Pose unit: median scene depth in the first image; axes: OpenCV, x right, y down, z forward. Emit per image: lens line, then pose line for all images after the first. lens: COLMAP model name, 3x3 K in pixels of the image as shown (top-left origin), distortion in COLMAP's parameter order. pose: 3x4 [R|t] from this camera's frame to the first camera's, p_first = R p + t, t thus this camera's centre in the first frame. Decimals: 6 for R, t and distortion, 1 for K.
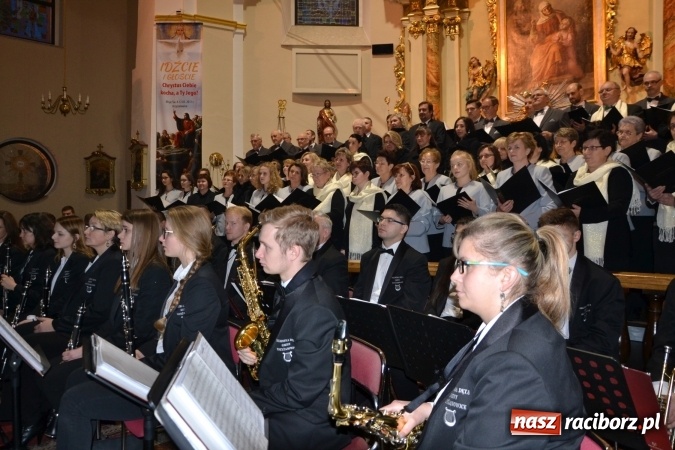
lens RADIAL K [[531.5, 0, 332.6], [0, 531.5, 223.0], [0, 0, 1]] dist [-0.049449, 0.018289]
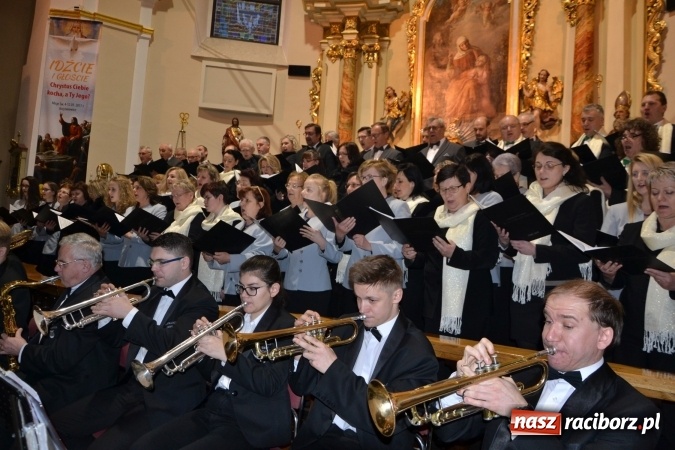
lens RADIAL K [[531.5, 0, 333.5], [0, 531.5, 218.1], [0, 0, 1]] dist [-0.049449, 0.018289]
pose [[0.992267, 0.076339, 0.097873, 0.096381], [-0.070039, 0.995340, -0.066273, -0.007990], [-0.102476, 0.058906, 0.992990, 0.076639]]
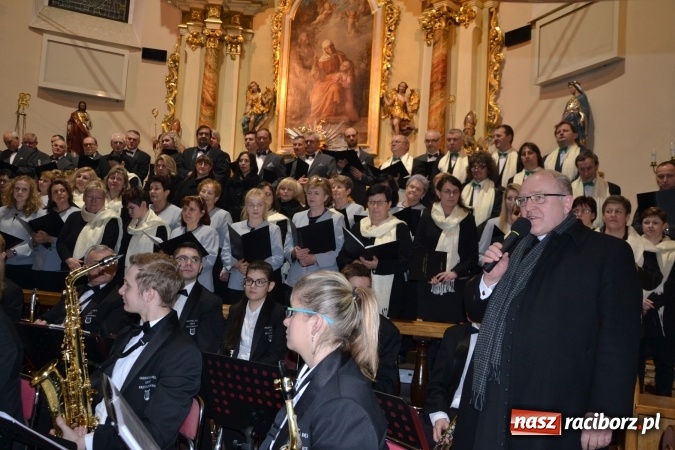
lens RADIAL K [[621.0, 0, 331.7], [0, 621.0, 210.8], [0, 0, 1]] dist [-0.041037, 0.000000]
pose [[0.905692, 0.086337, 0.415051, -0.048980], [-0.060385, 0.995333, -0.075278, -0.010202], [-0.419613, 0.043116, 0.906679, -0.056975]]
